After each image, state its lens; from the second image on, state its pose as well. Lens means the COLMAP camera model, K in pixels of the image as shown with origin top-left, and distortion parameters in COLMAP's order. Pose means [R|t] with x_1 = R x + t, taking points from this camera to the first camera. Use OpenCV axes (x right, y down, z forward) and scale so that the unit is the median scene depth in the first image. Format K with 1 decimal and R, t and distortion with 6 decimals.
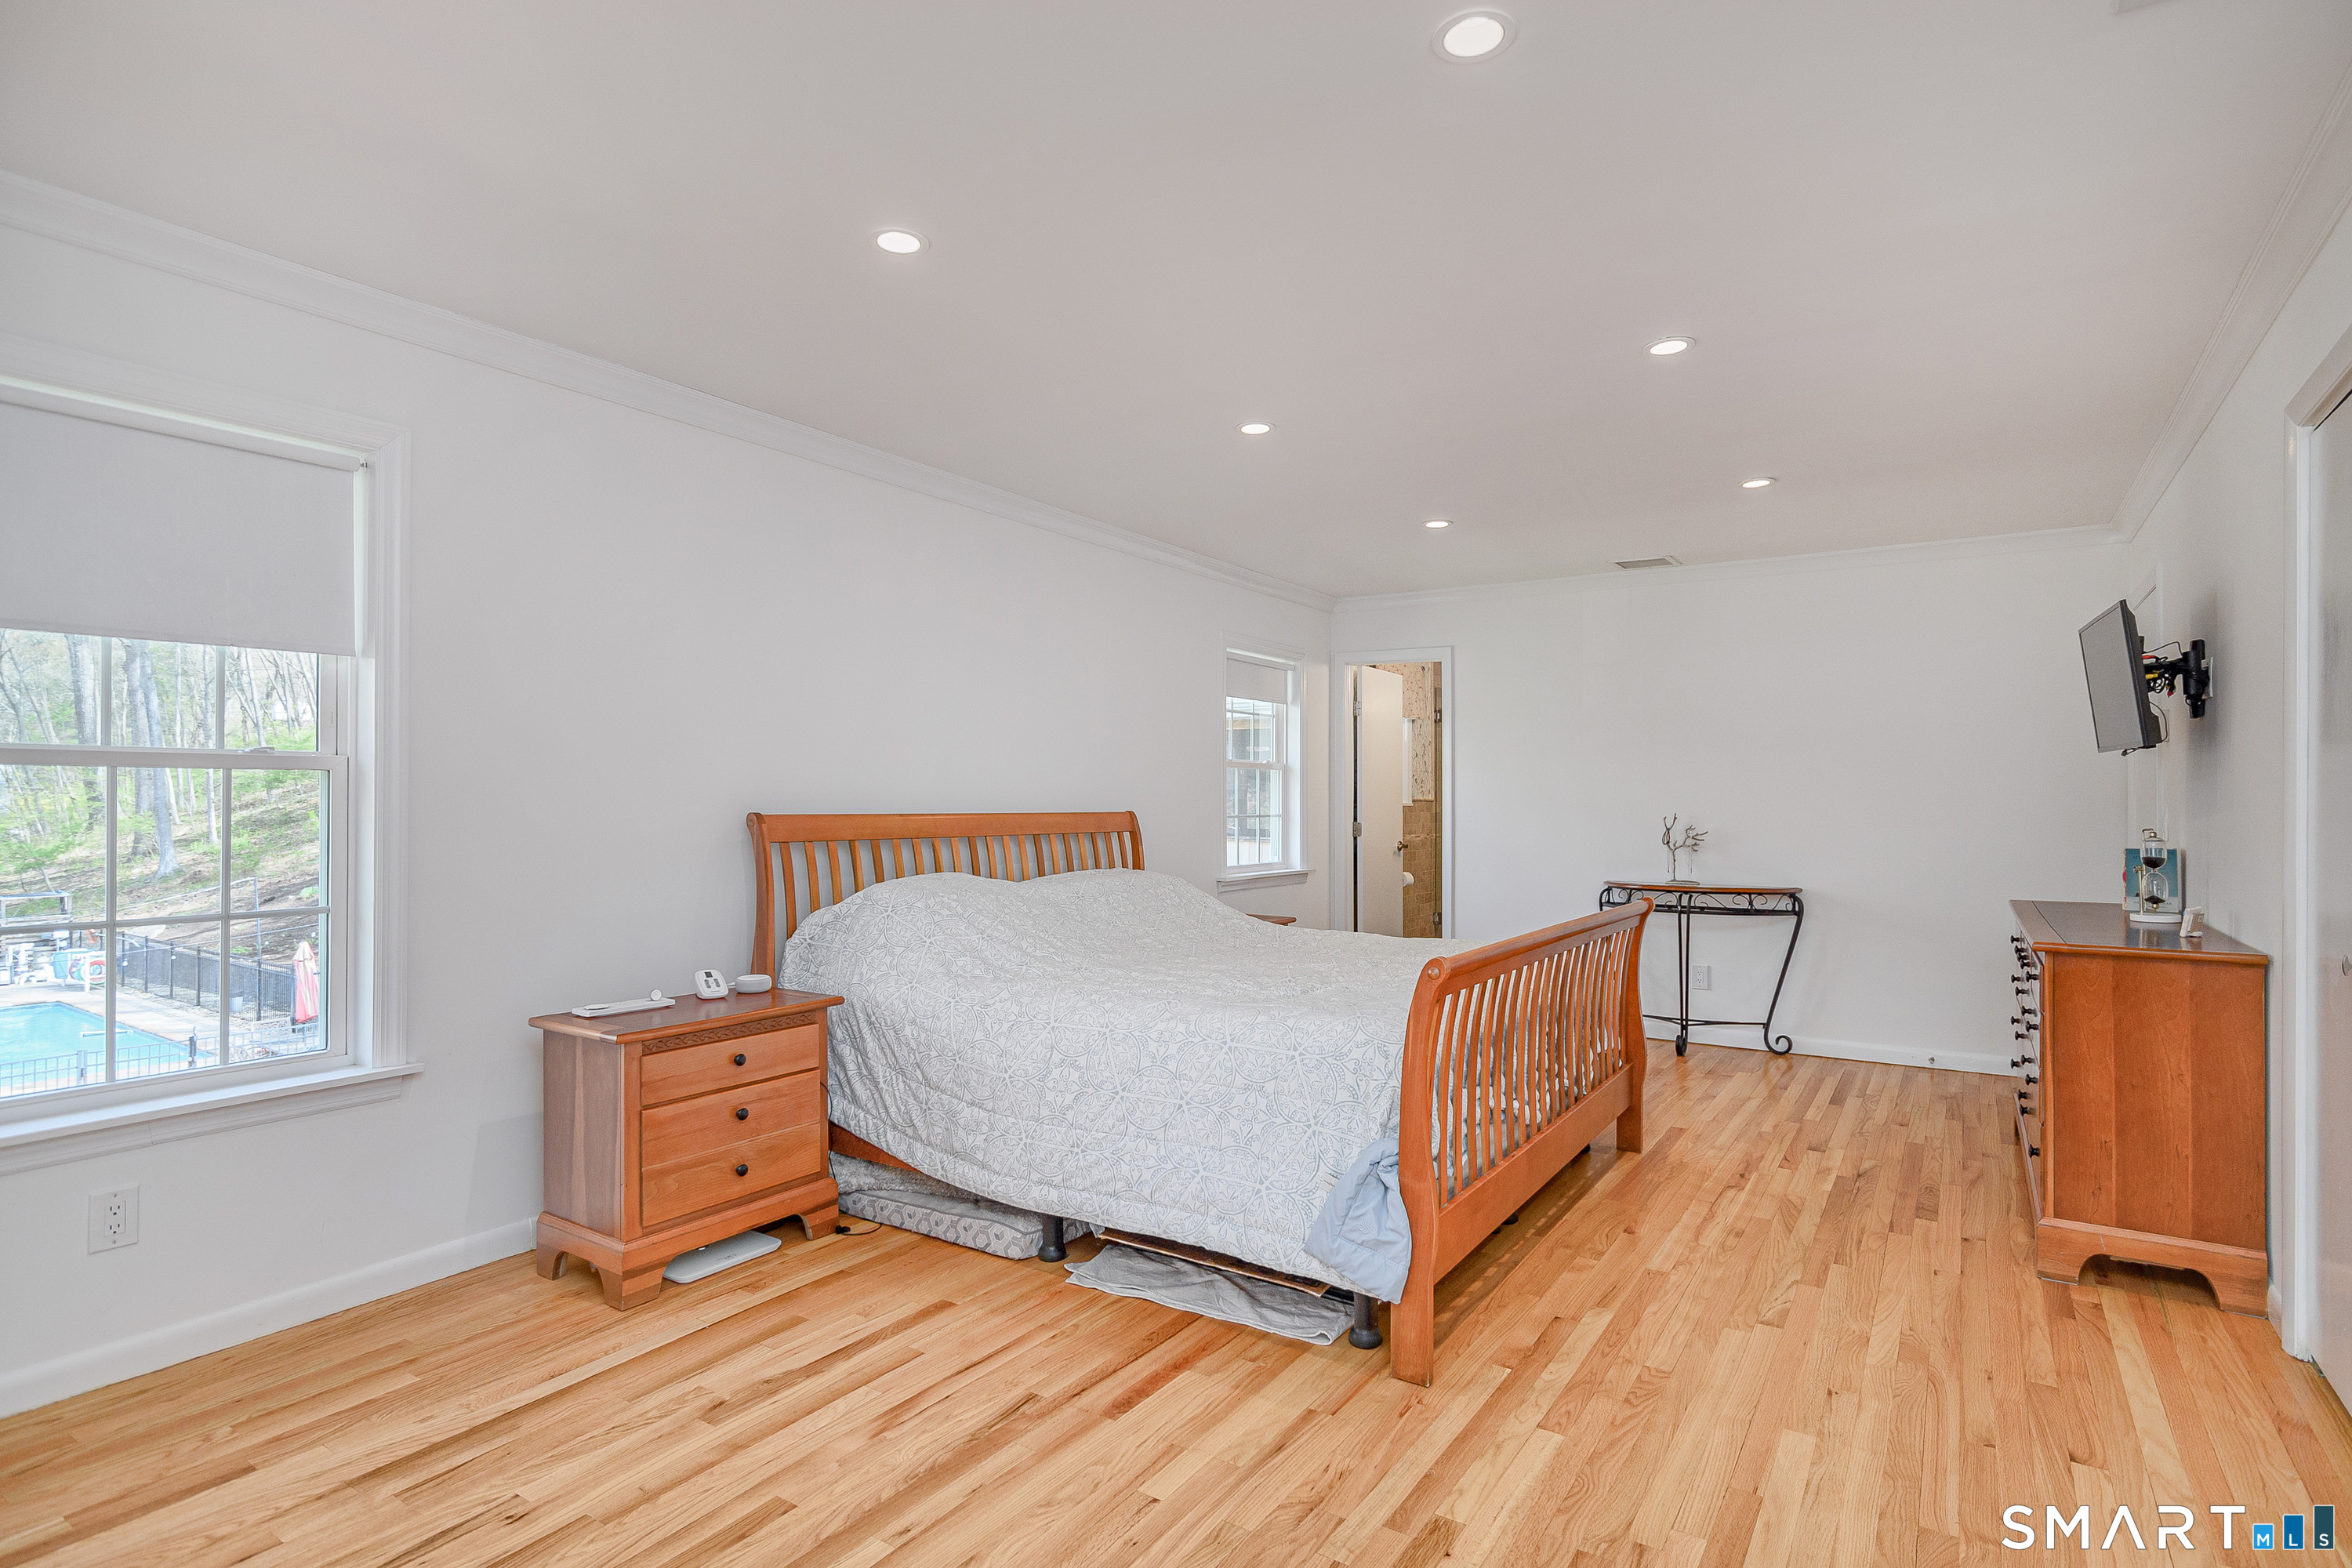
lens RADIAL K [[1197.1, 0, 1164.6], [0, 1197.1, 790.6], [0, 0, 1]] dist [-0.003729, 0.004063]
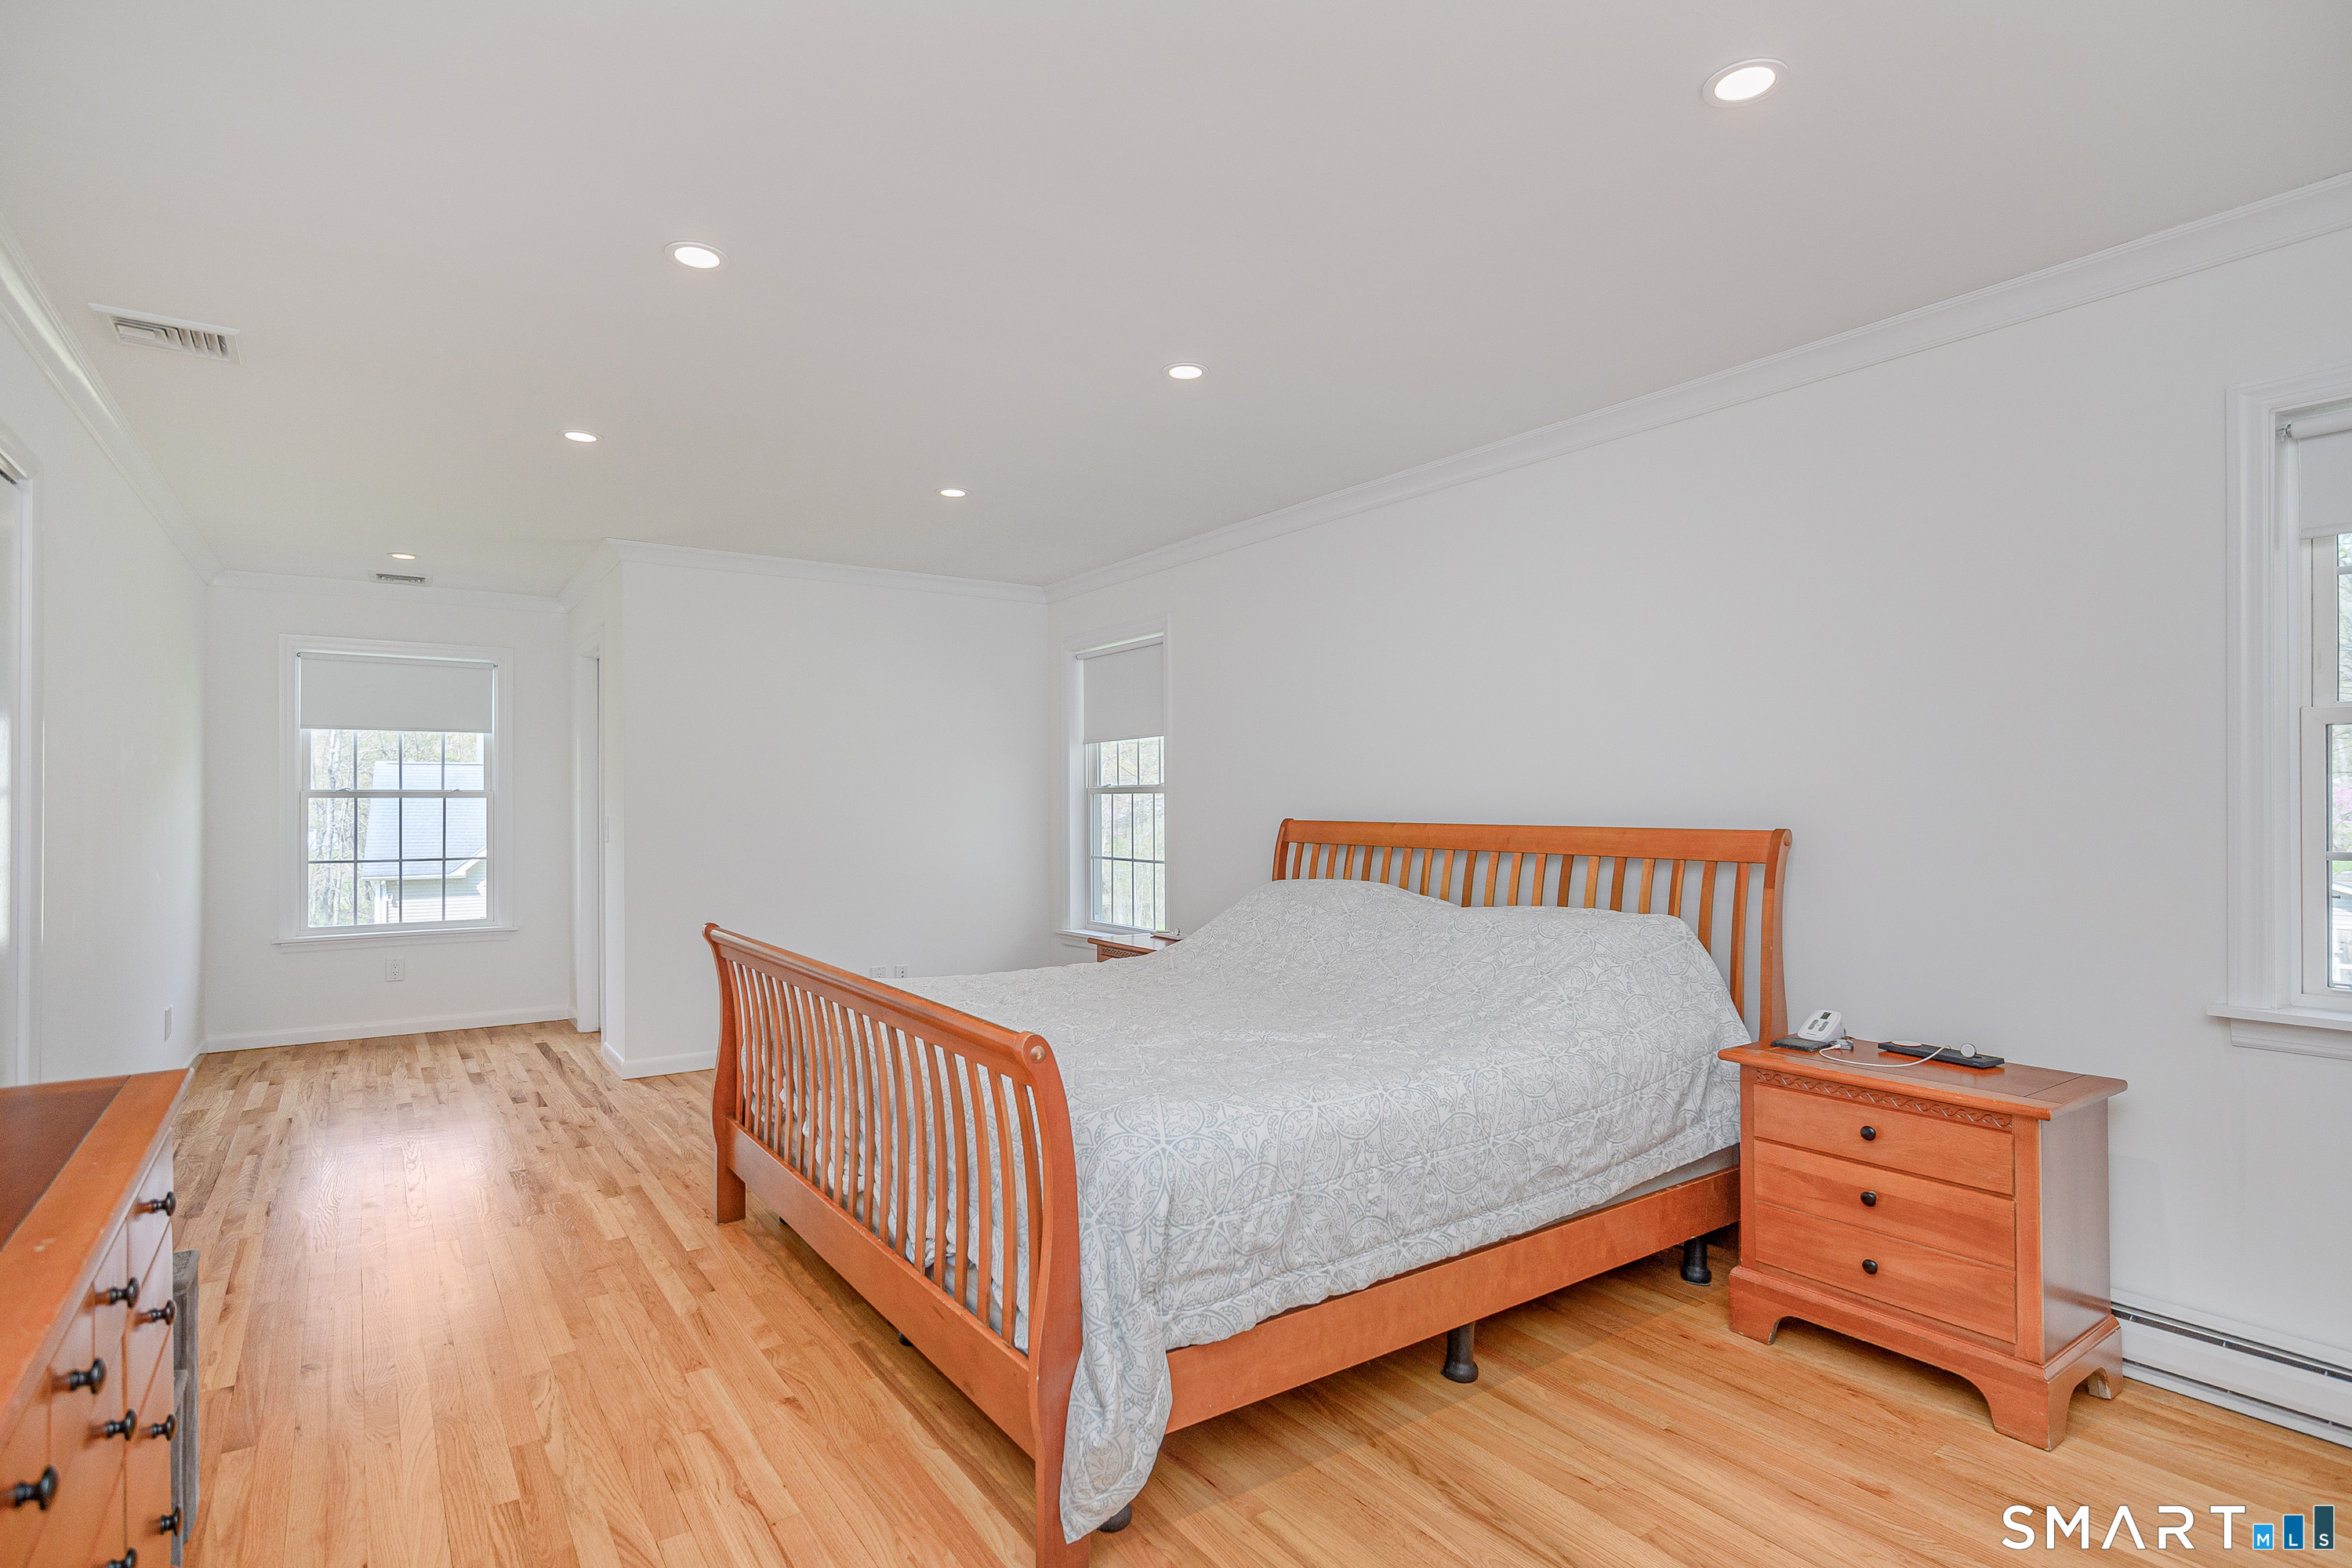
lens RADIAL K [[1197.1, 0, 1166.8], [0, 1197.1, 797.8], [0, 0, 1]] dist [-0.003729, 0.004063]
pose [[-0.375503, -0.009877, -0.926769, 1.012584], [0.006769, 0.999887, -0.013399, 0.013682], [0.926797, -0.011305, -0.375393, 1.539619]]
